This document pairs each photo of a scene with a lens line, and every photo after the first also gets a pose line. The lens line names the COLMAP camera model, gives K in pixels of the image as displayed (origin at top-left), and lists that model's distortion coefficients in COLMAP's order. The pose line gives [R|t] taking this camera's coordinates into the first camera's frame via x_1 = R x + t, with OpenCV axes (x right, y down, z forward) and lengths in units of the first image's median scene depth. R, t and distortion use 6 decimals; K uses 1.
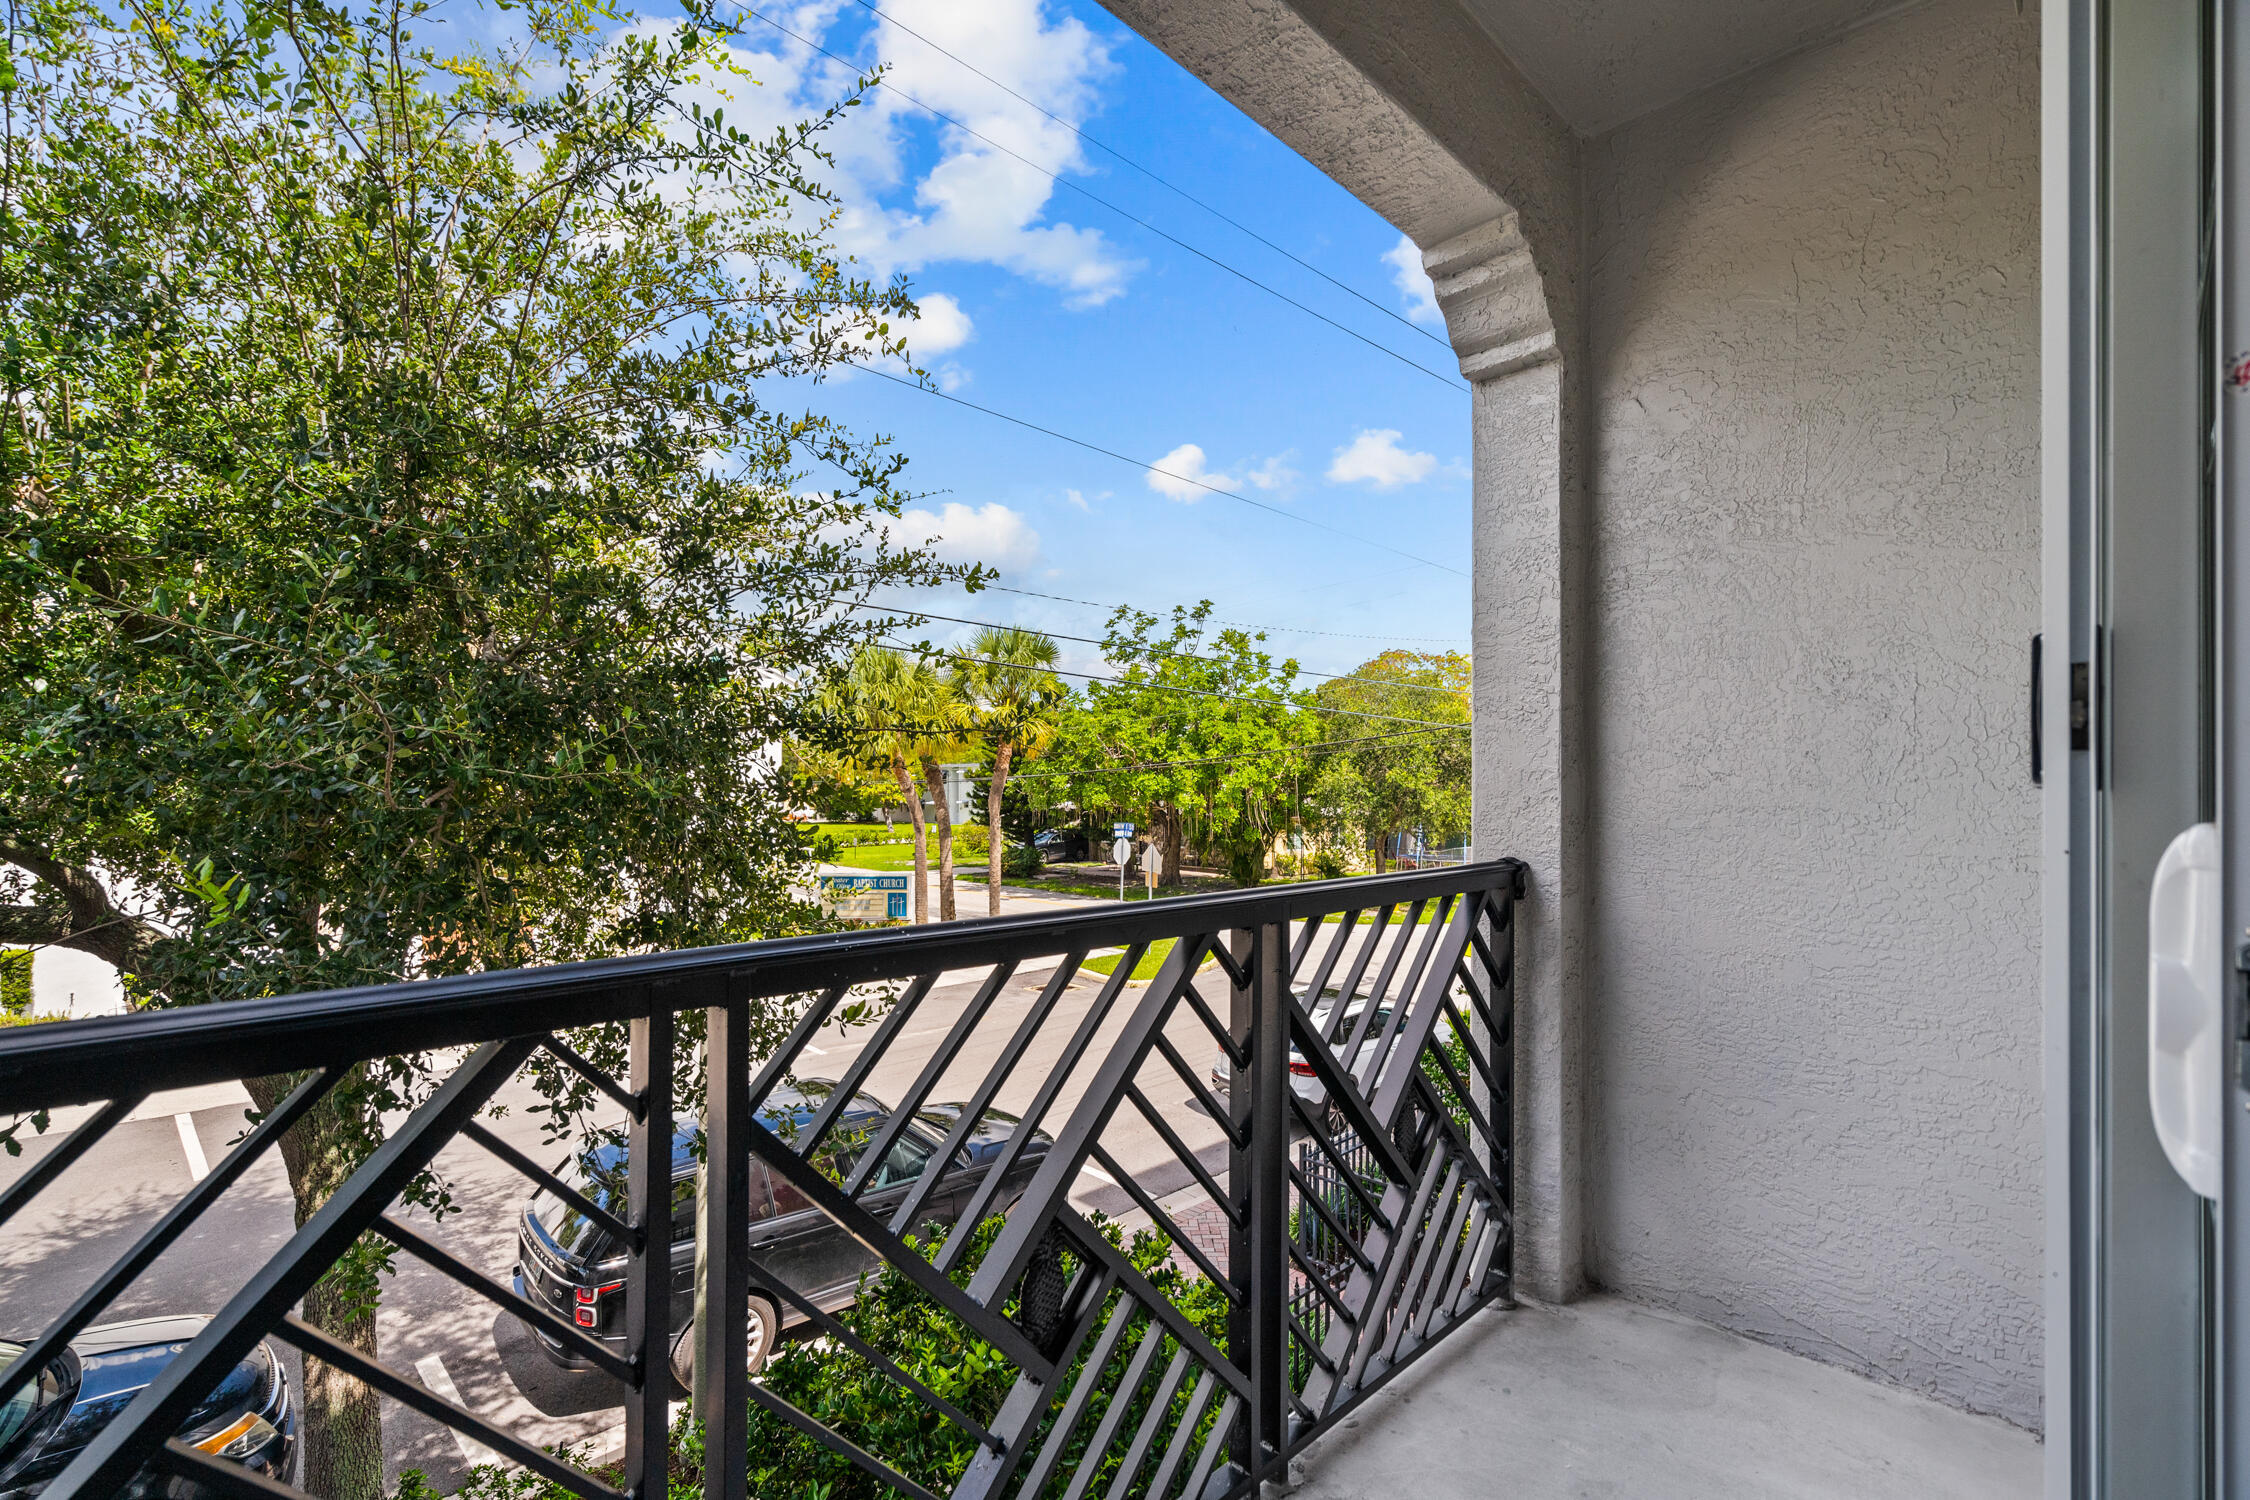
lens RADIAL K [[1025.1, 0, 1122.7], [0, 1025.1, 752.1], [0, 0, 1]] dist [-0.001099, 0.000407]
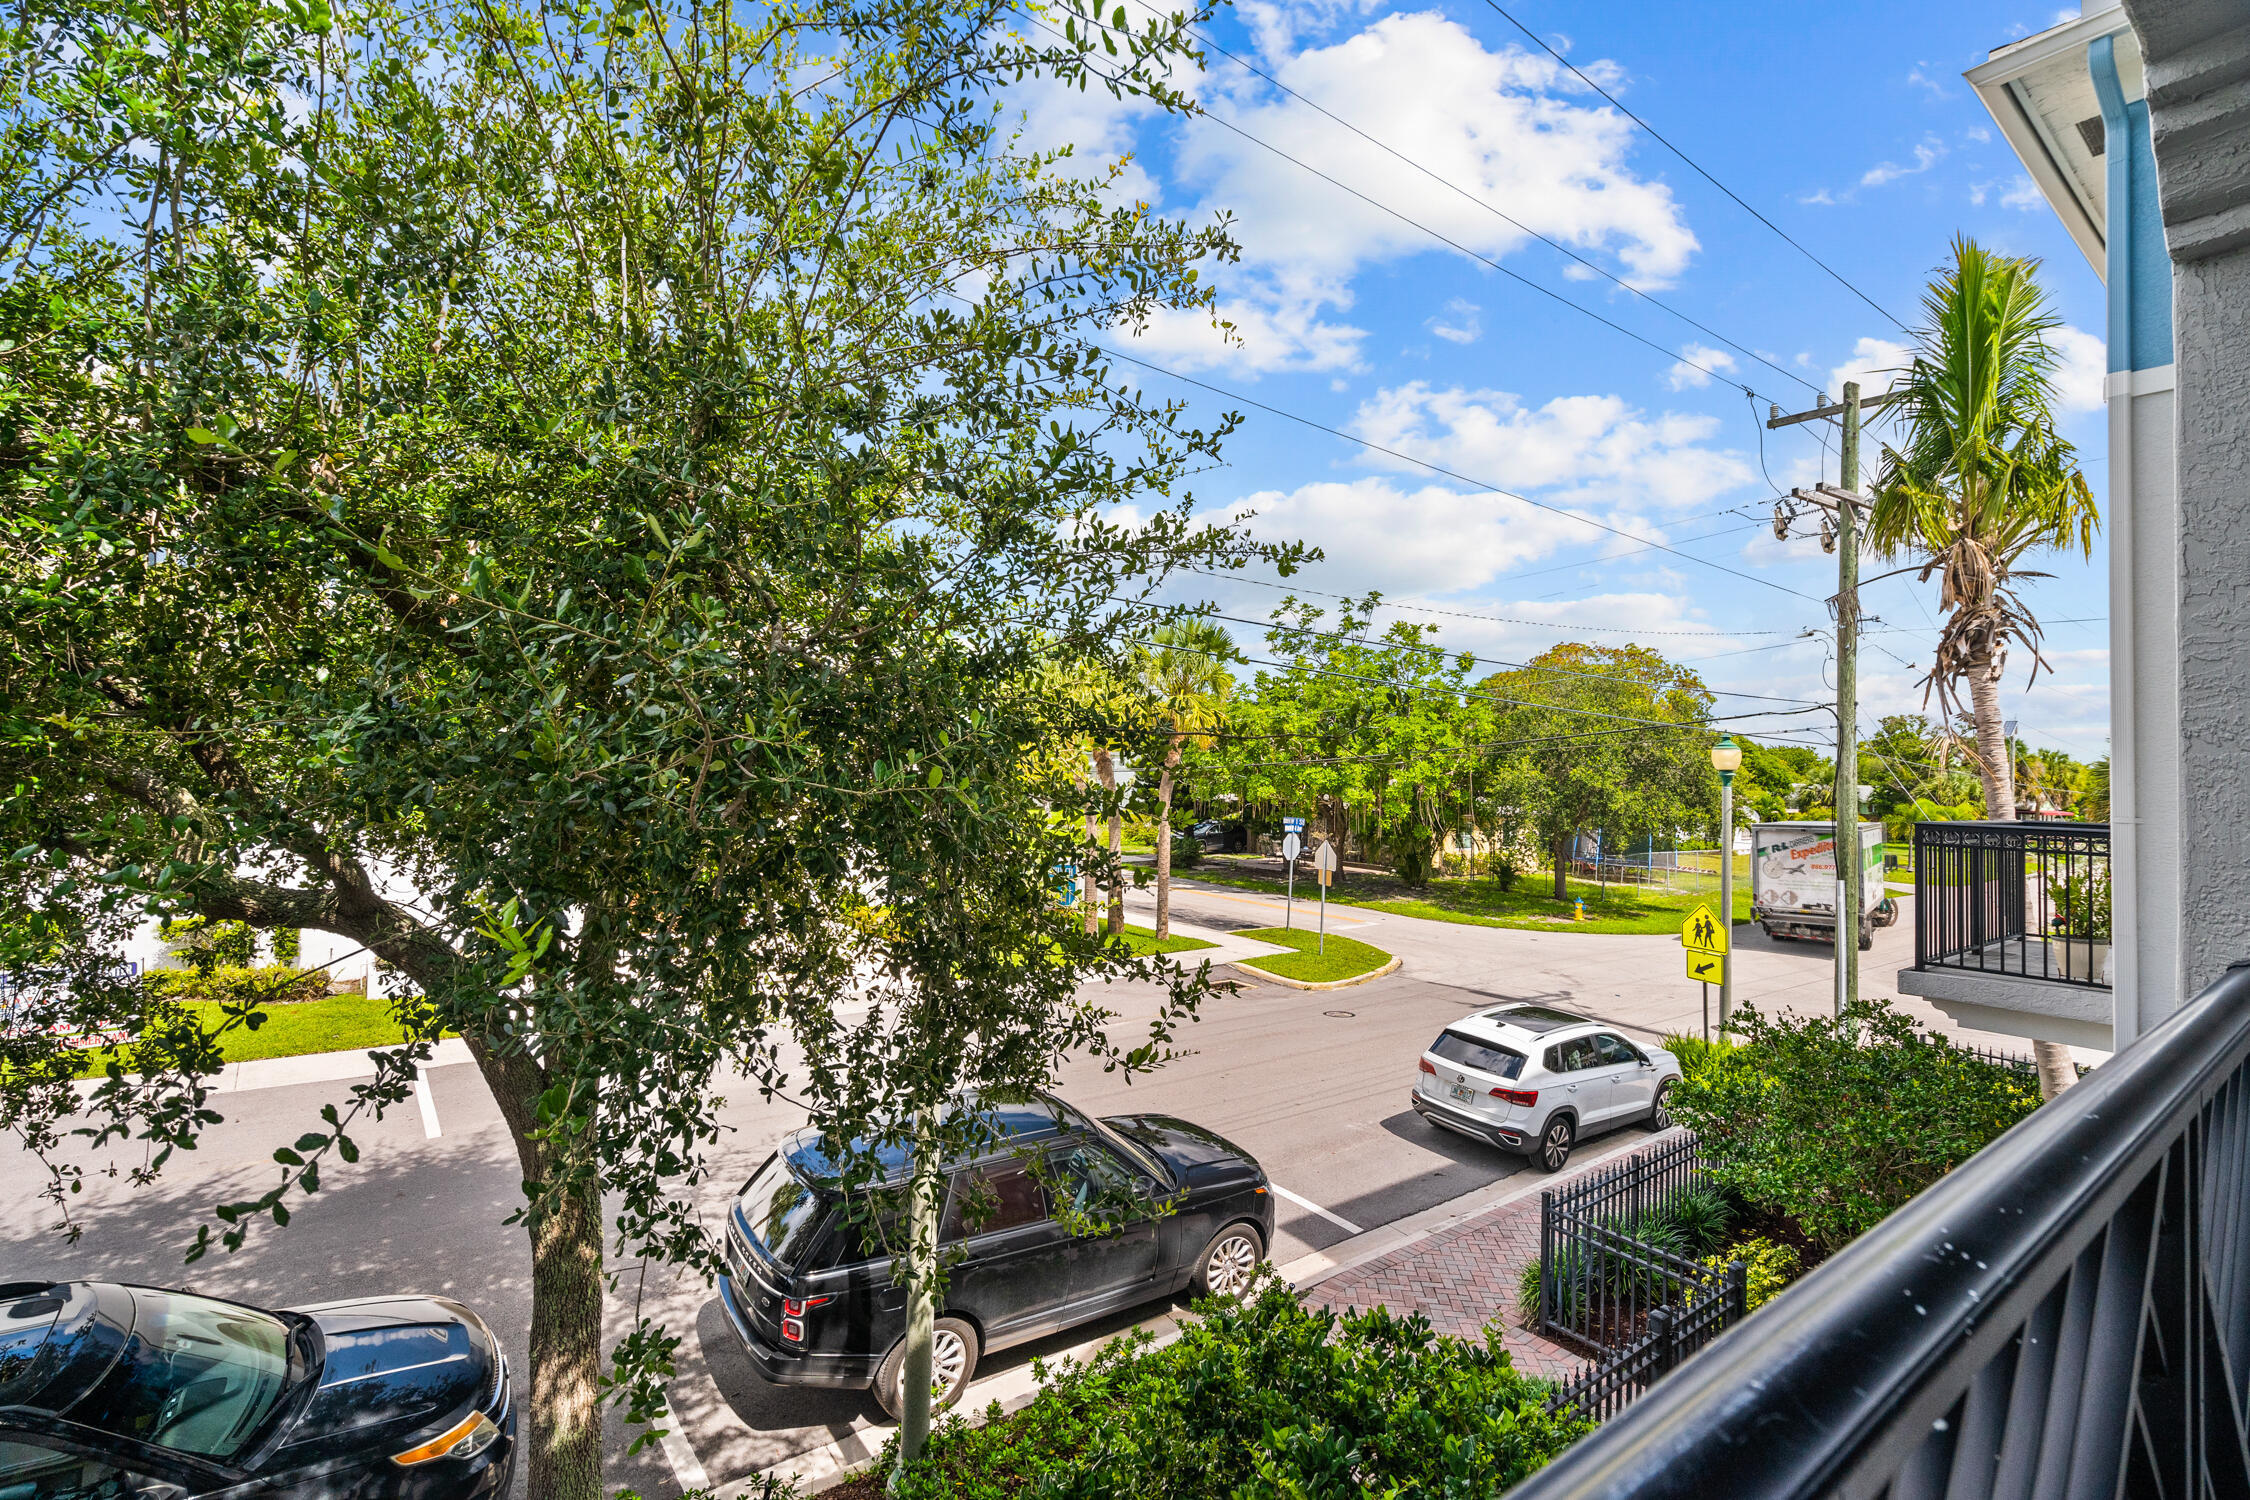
lens RADIAL K [[1034.5, 0, 1160.9], [0, 1034.5, 708.8], [0, 0, 1]] dist [-0.000016, 0.000536]
pose [[0.991614, 0.014628, -0.128408, -0.146017], [-0.018987, 0.999282, -0.032788, -0.014249], [0.127836, 0.034951, 0.991179, 0.135310]]
